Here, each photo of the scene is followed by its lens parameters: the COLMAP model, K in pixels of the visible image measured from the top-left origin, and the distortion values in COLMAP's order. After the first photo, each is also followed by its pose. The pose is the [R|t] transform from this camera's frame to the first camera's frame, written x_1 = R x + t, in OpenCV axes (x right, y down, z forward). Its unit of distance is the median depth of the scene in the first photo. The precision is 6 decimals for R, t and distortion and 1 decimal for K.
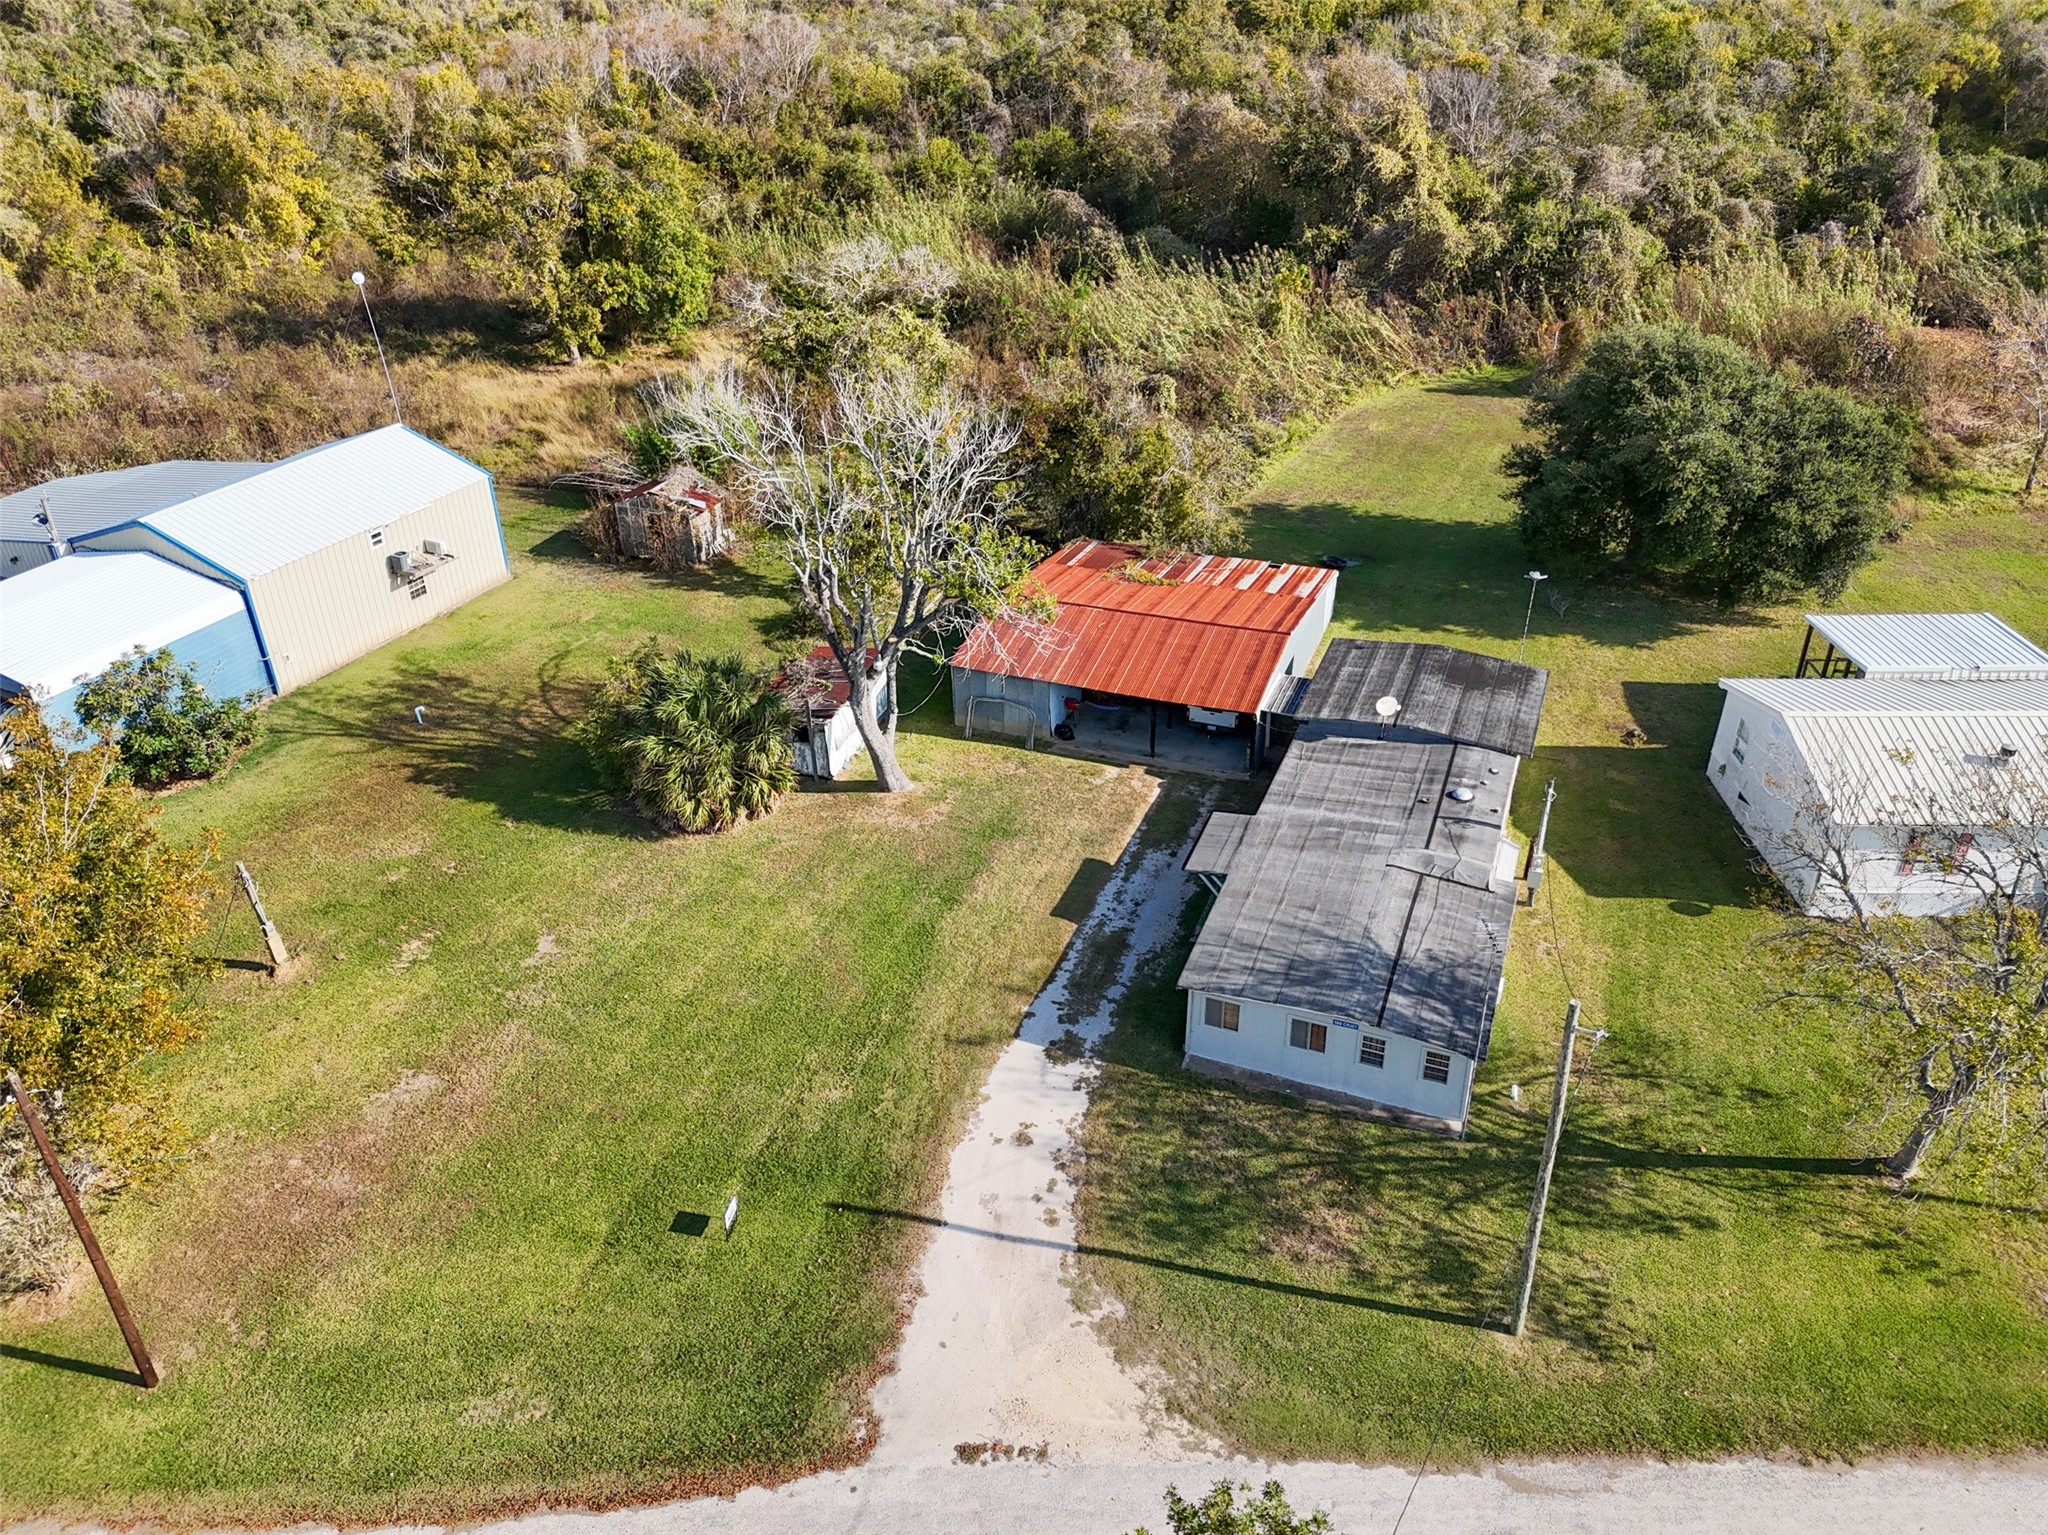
lens RADIAL K [[1506.9, 0, 1034.3], [0, 1506.9, 759.7], [0, 0, 1]] dist [0.076922, -0.070071]
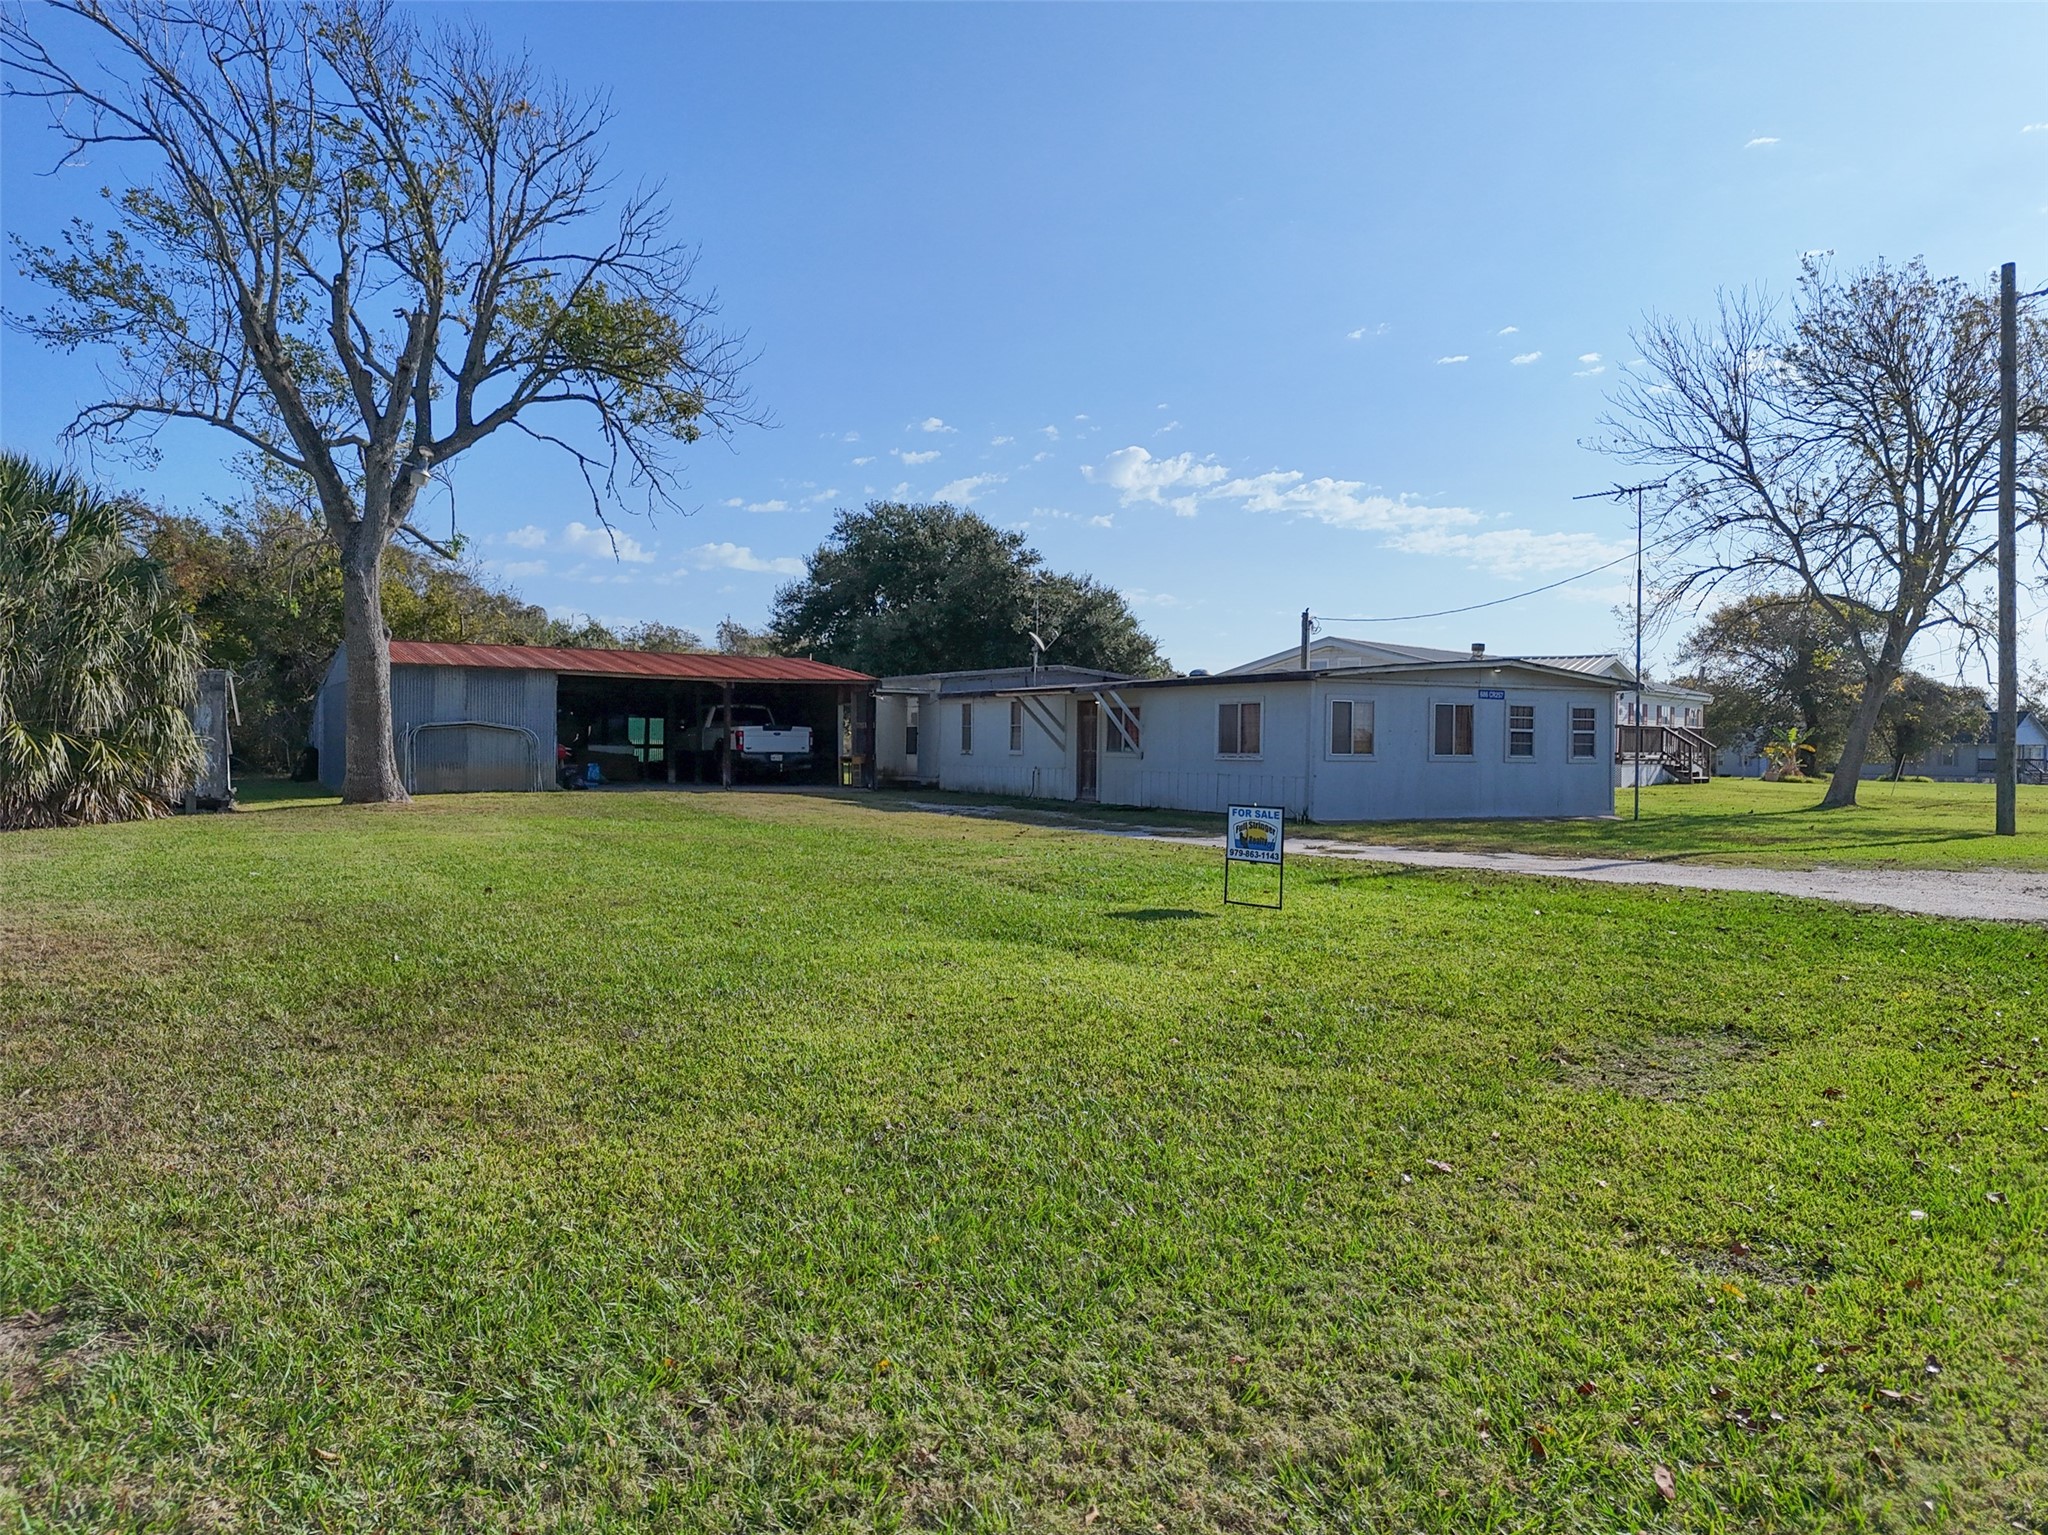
lens RADIAL K [[1506.9, 0, 1032.3], [0, 1506.9, 763.0], [0, 0, 1]] dist [0.076922, -0.070071]
pose [[0.641908, 0.010868, 0.766704, -0.389382], [0.372779, 0.869359, -0.324425, 0.287865], [-0.670067, 0.494062, 0.553997, 0.623863]]
